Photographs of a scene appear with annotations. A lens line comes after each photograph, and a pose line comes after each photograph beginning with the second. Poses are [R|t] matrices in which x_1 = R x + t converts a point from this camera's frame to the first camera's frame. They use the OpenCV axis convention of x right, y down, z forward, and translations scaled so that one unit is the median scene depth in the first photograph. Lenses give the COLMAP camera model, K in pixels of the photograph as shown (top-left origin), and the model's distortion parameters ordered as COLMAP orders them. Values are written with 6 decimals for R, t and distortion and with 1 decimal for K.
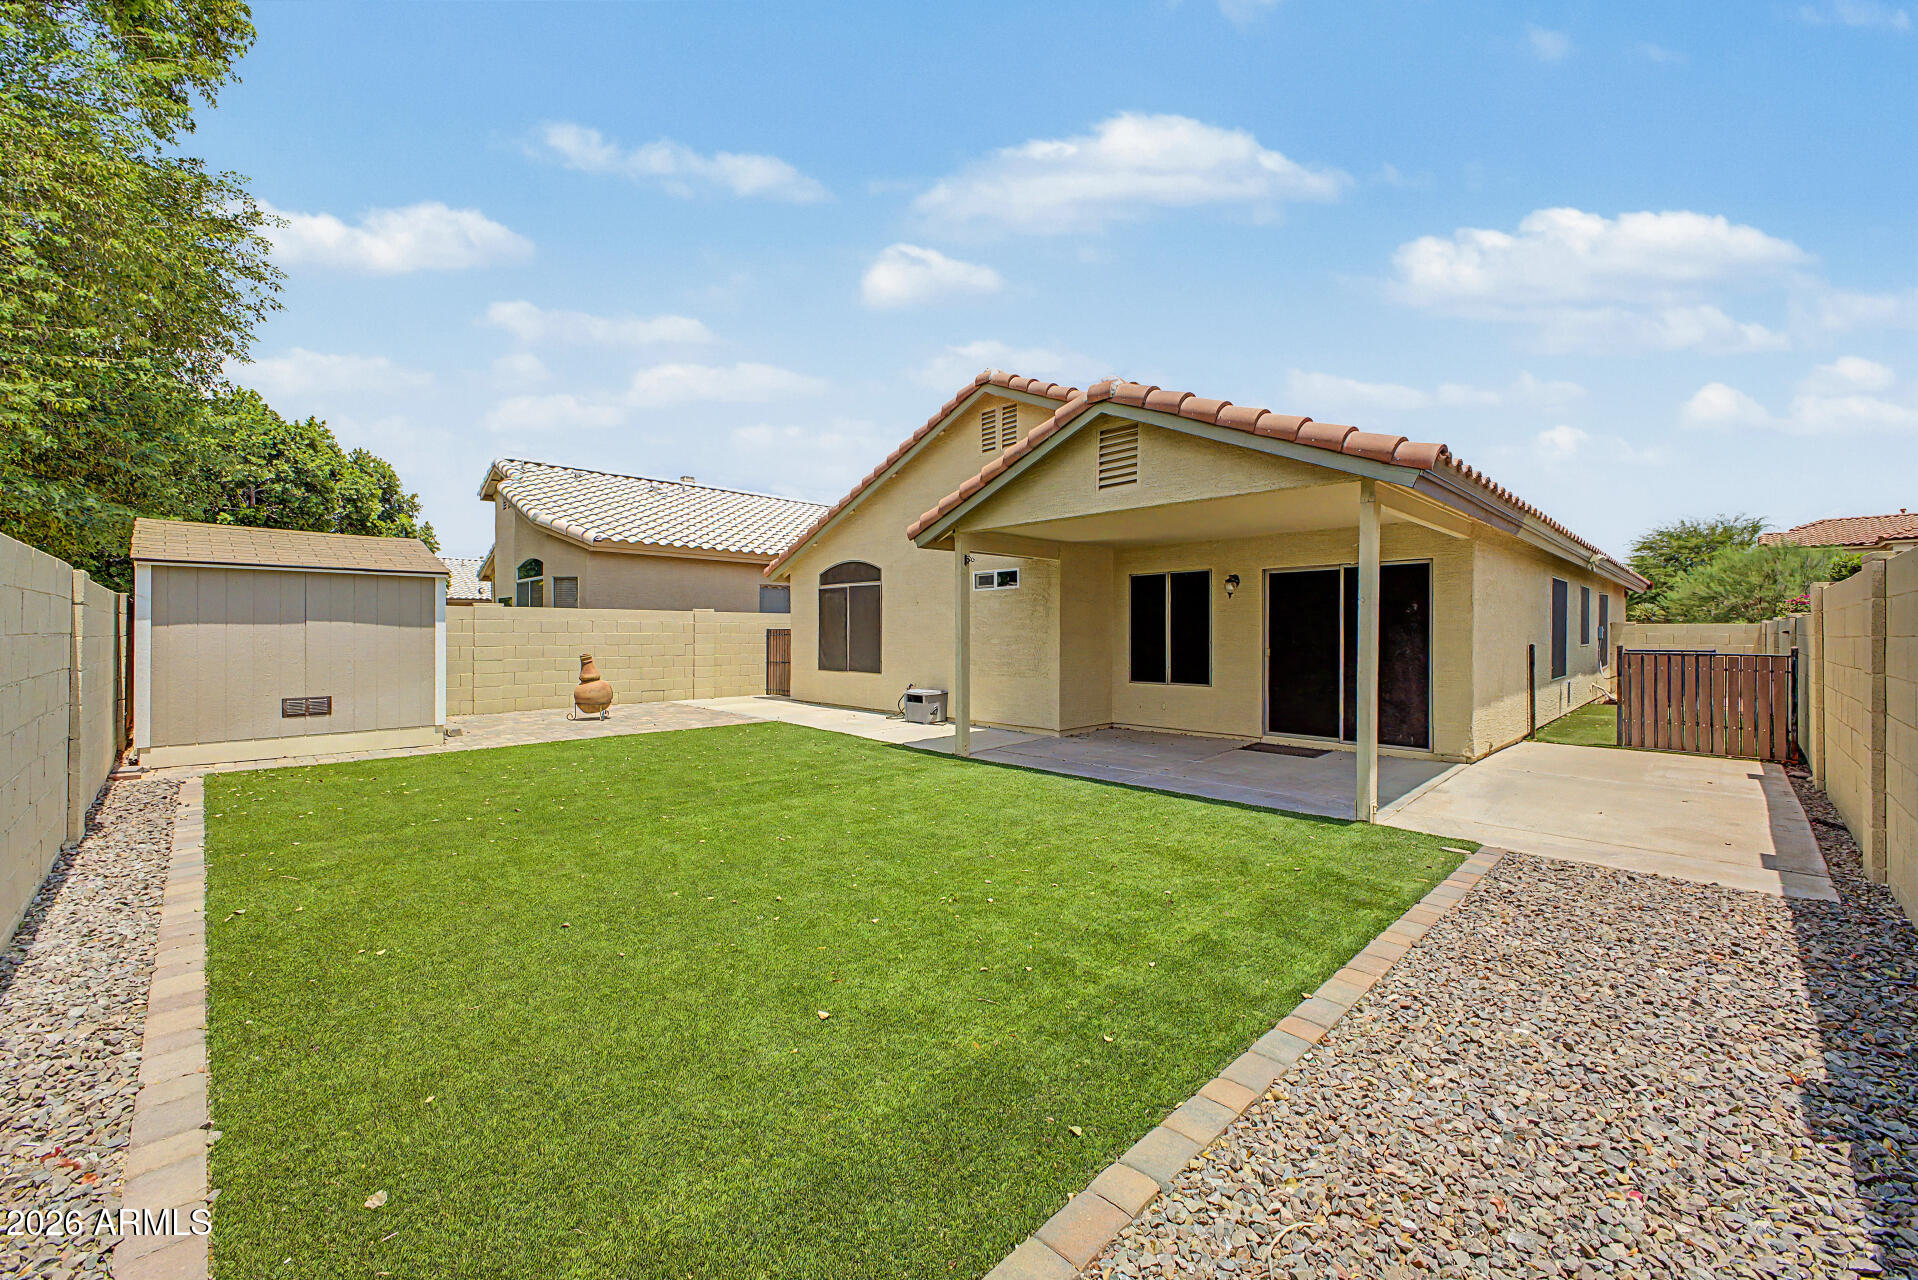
lens RADIAL K [[764.6, 0, 960.8], [0, 764.6, 630.0], [0, 0, 1]] dist [0.016934, -0.006711]
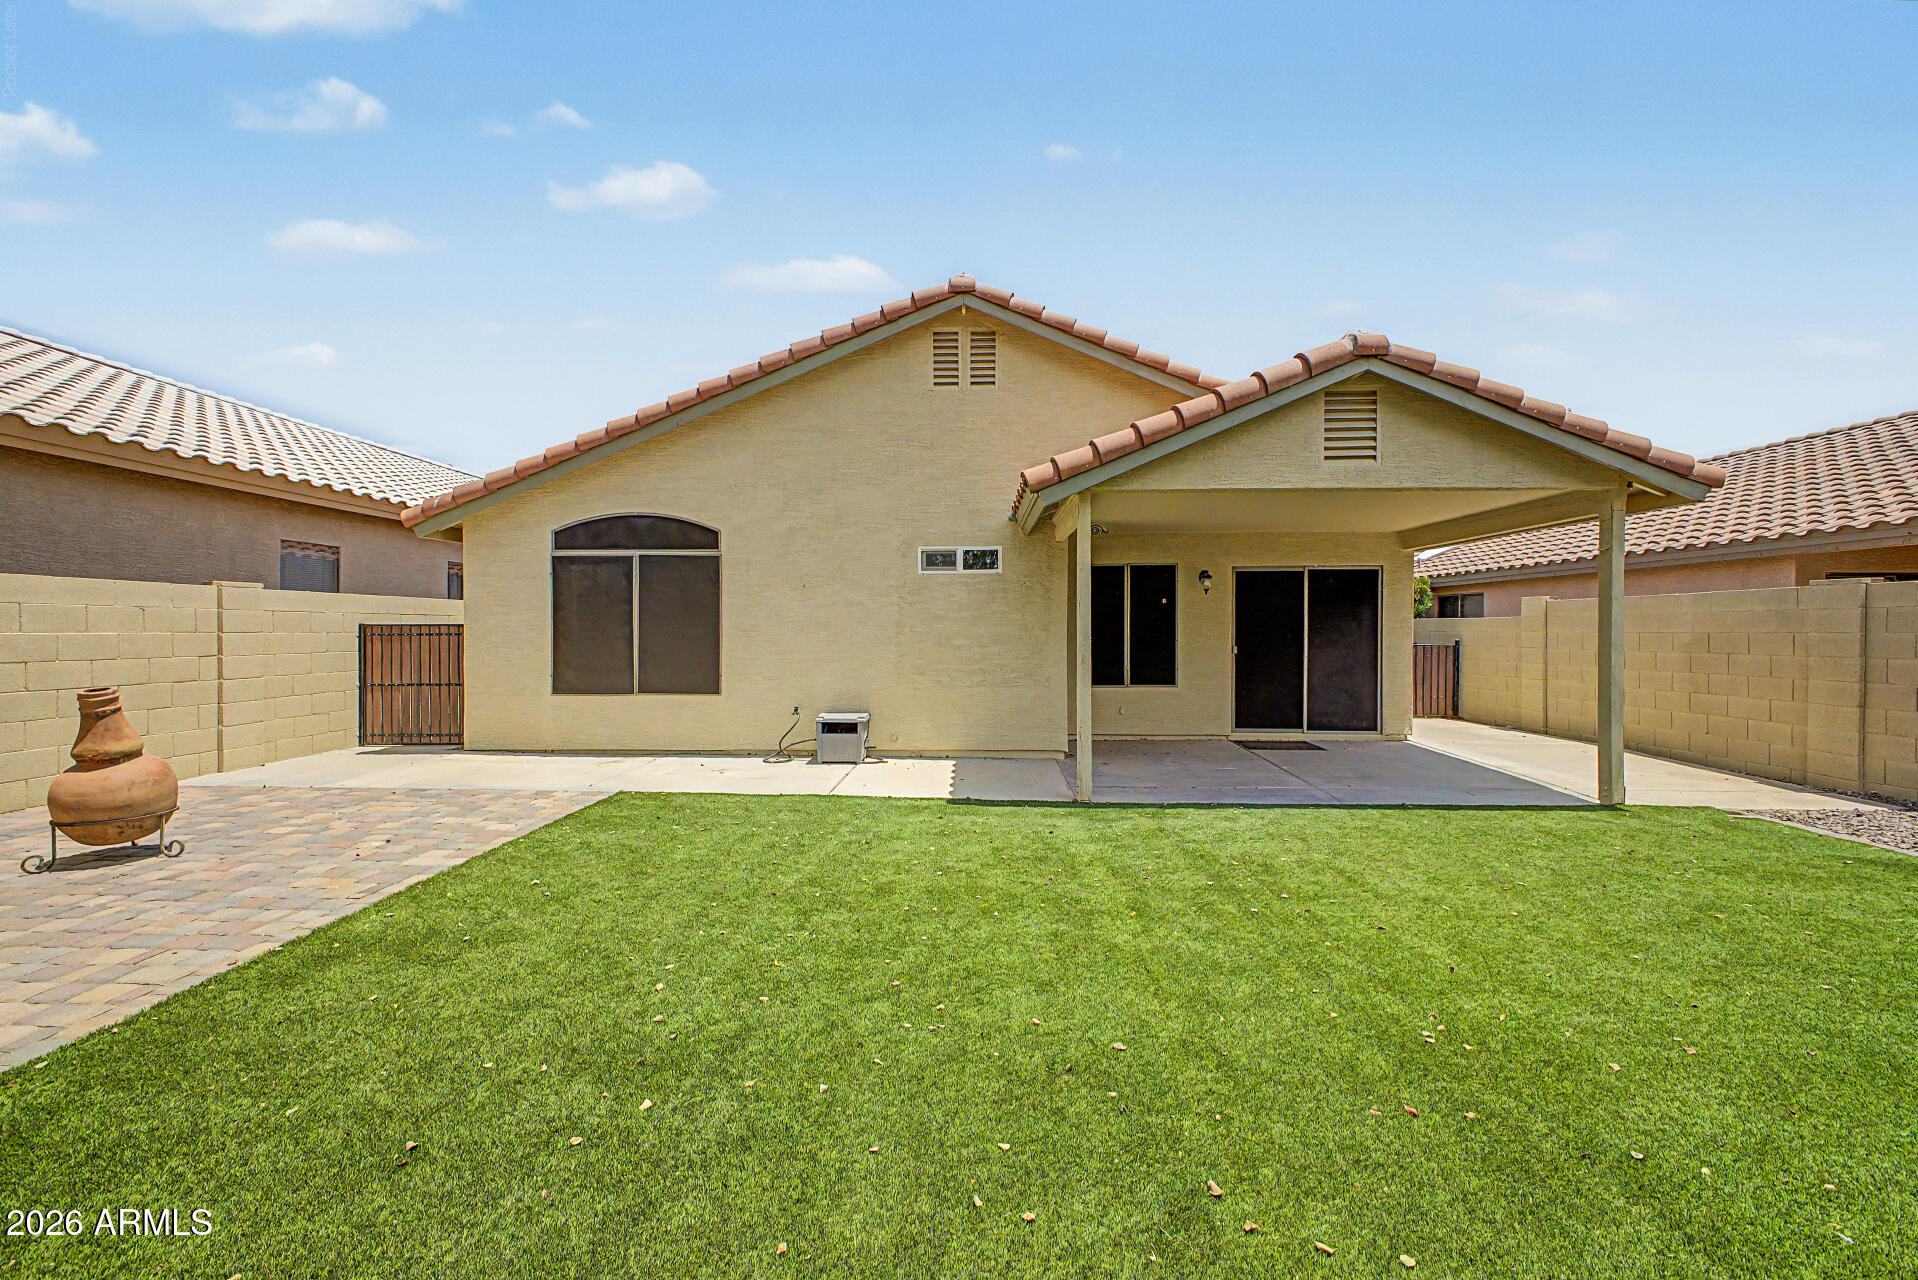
lens RADIAL K [[764.6, 0, 960.8], [0, 764.6, 630.0], [0, 0, 1]] dist [0.016934, -0.006711]
pose [[0.717714, -0.001624, 0.696336, -0.489074], [-0.001986, 0.999988, 0.004379, -0.000238], [-0.696335, -0.004526, 0.717702, 0.473810]]
